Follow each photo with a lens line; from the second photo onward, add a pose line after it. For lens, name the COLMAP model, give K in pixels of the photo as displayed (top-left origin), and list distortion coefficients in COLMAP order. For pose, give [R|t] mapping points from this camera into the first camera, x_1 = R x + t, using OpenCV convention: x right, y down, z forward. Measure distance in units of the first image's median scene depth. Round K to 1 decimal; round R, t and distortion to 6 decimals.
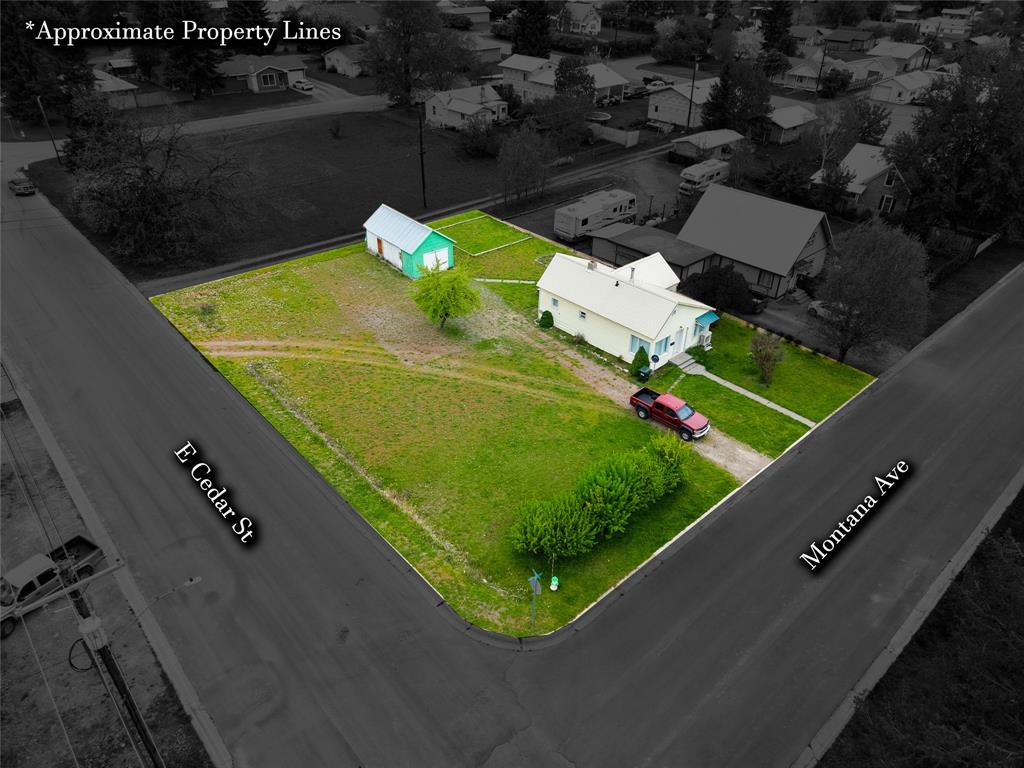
lens RADIAL K [[700.2, 0, 512.0], [0, 700.2, 384.0], [0, 0, 1]] dist [0.040446, -0.033849]
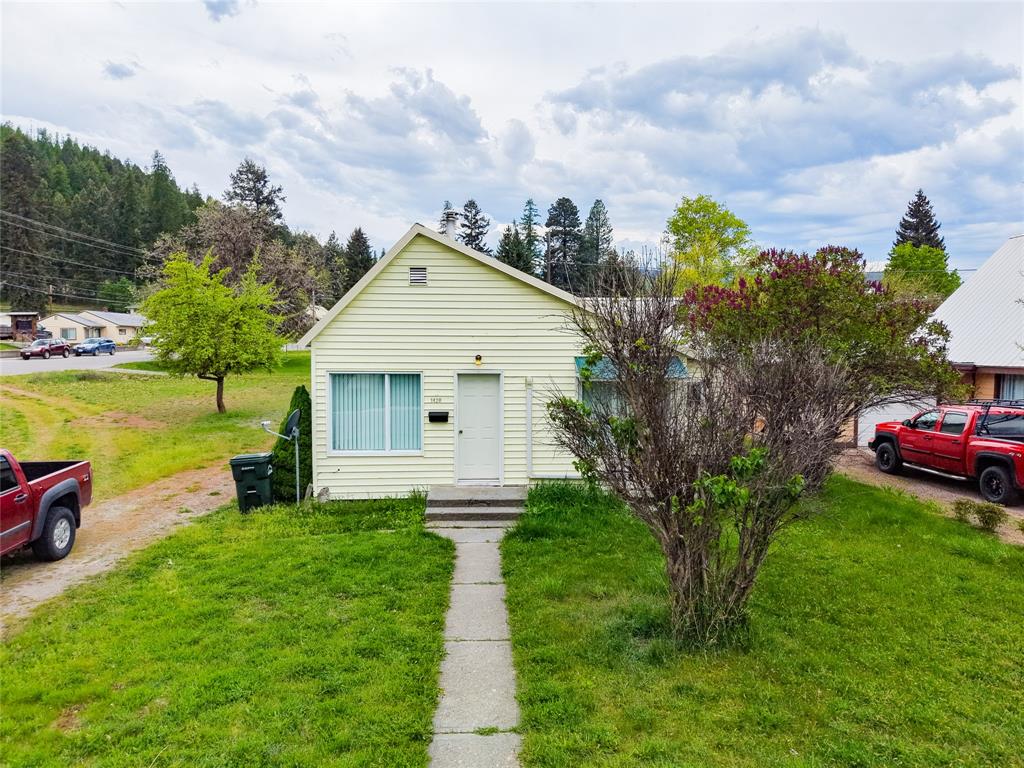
lens RADIAL K [[701.7, 0, 512.0], [0, 701.7, 384.0], [0, 0, 1]] dist [0.070373, -0.082807]
pose [[0.758421, 0.027454, -0.651186, 0.384245], [-0.354940, 0.855360, -0.377328, 0.018054], [0.546639, 0.517306, 0.658468, 0.776448]]
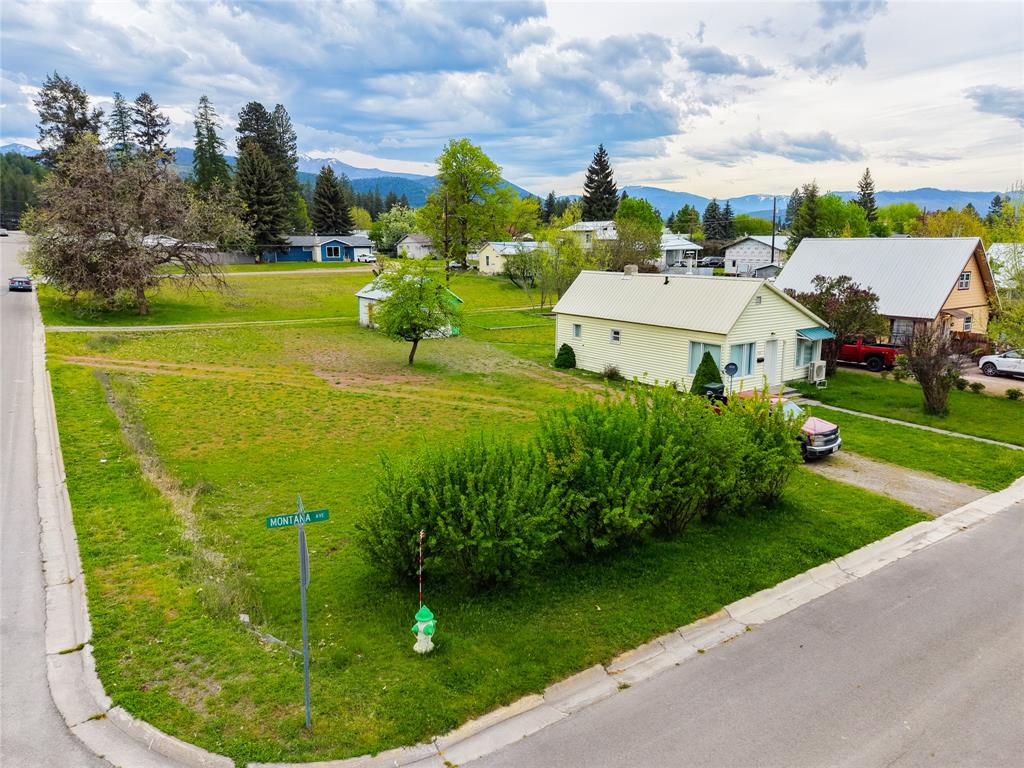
lens RADIAL K [[693.6, 0, 508.7], [0, 693.6, 379.5], [0, 0, 1]] dist [-0.004330, -0.000737]
pose [[0.989837, 0.014023, -0.141512, 0.091152], [-0.066217, 0.926107, -0.371404, 0.180240], [0.125847, 0.377000, 0.917624, 0.397246]]
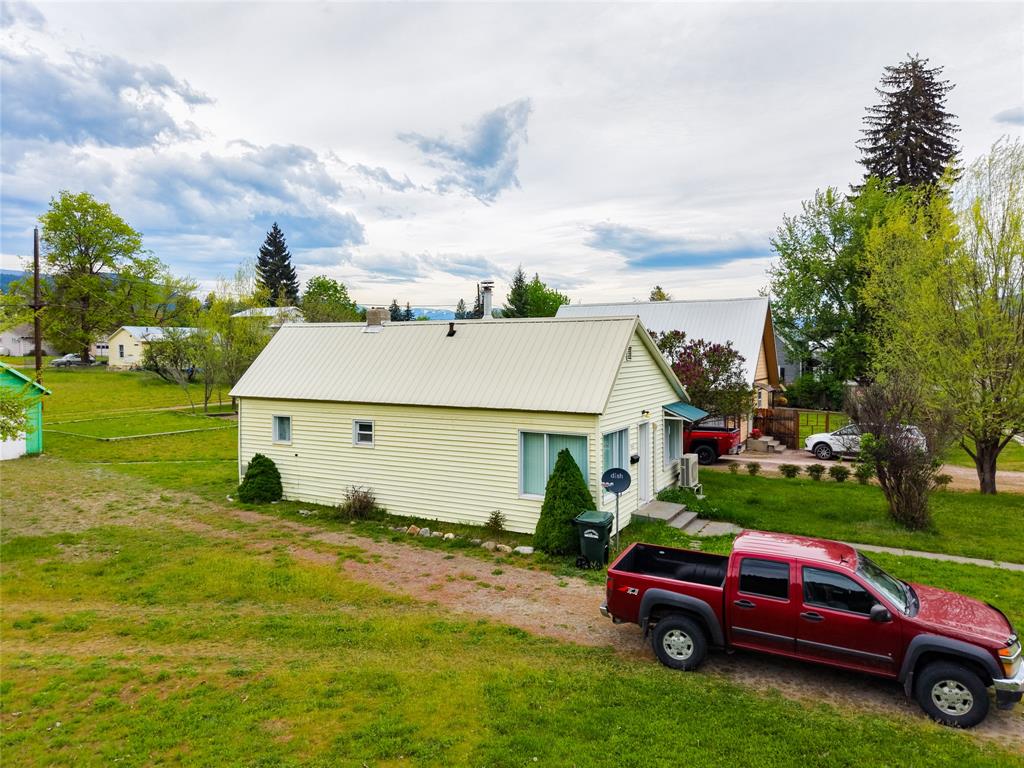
lens RADIAL K [[681.5, 0, 513.2], [0, 681.5, 378.7], [0, 0, 1]] dist [0.022164, -0.001216]
pose [[0.945575, -0.025579, 0.324398, 0.059969], [0.188228, 0.856194, -0.481147, 0.053693], [-0.265440, 0.516021, 0.814410, 0.669603]]
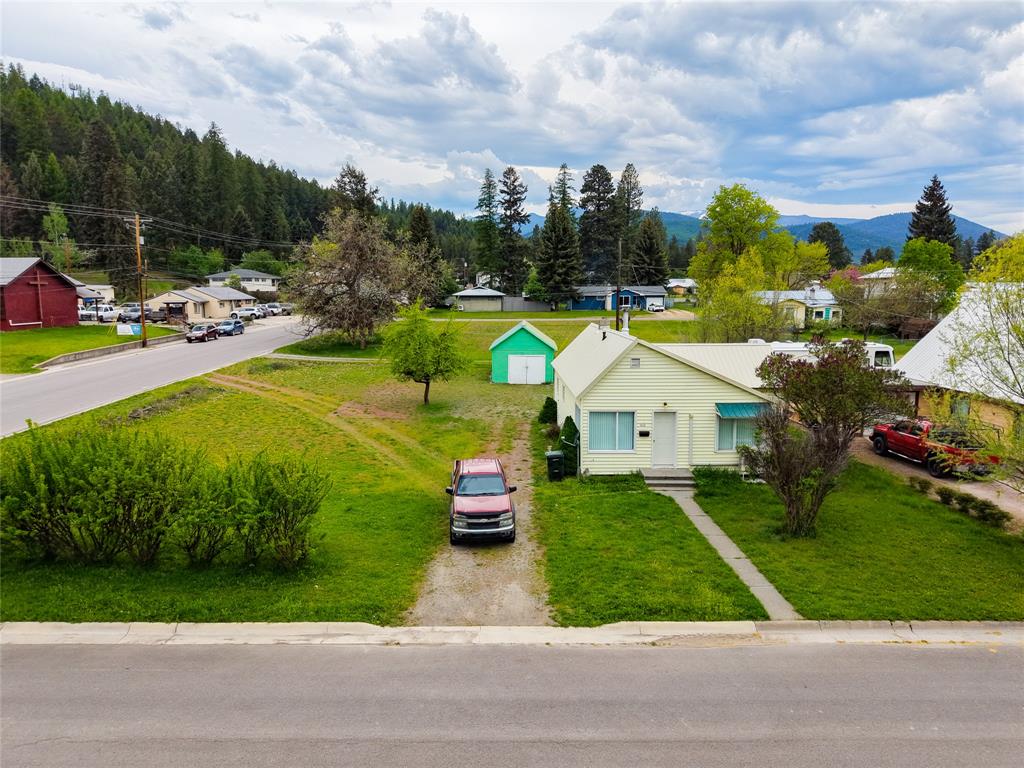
lens RADIAL K [[700.2, 0, 512.0], [0, 700.2, 384.0], [0, 0, 1]] dist [0.040446, -0.033849]
pose [[0.744791, 0.077062, -0.662833, 0.451375], [-0.360716, 0.882170, -0.302755, 0.090256], [0.561401, 0.464584, 0.684829, 0.541313]]
